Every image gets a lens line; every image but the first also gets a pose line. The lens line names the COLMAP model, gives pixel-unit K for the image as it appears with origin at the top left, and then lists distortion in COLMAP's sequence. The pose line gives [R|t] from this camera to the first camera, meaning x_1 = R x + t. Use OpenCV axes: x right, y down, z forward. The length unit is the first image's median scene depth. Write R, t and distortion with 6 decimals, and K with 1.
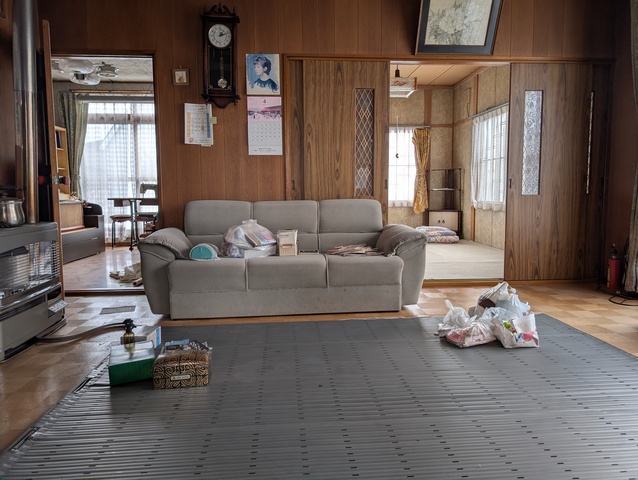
lens RADIAL K [[460.4, 0, 318.3], [0, 460.4, 229.6], [0, 0, 1]] dist [0.013886, 0.003233]
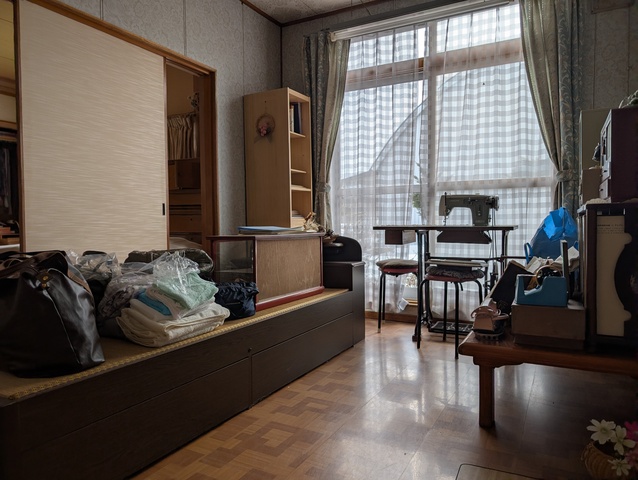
lens RADIAL K [[460.4, 0, 318.1], [0, 460.4, 237.8], [0, 0, 1]] dist [0.013886, 0.003233]
pose [[0.848083, 0.023586, -0.529339, -0.242560], [-0.045472, 0.998563, -0.028360, -0.038090], [0.527909, 0.048122, 0.847936, 0.544625]]
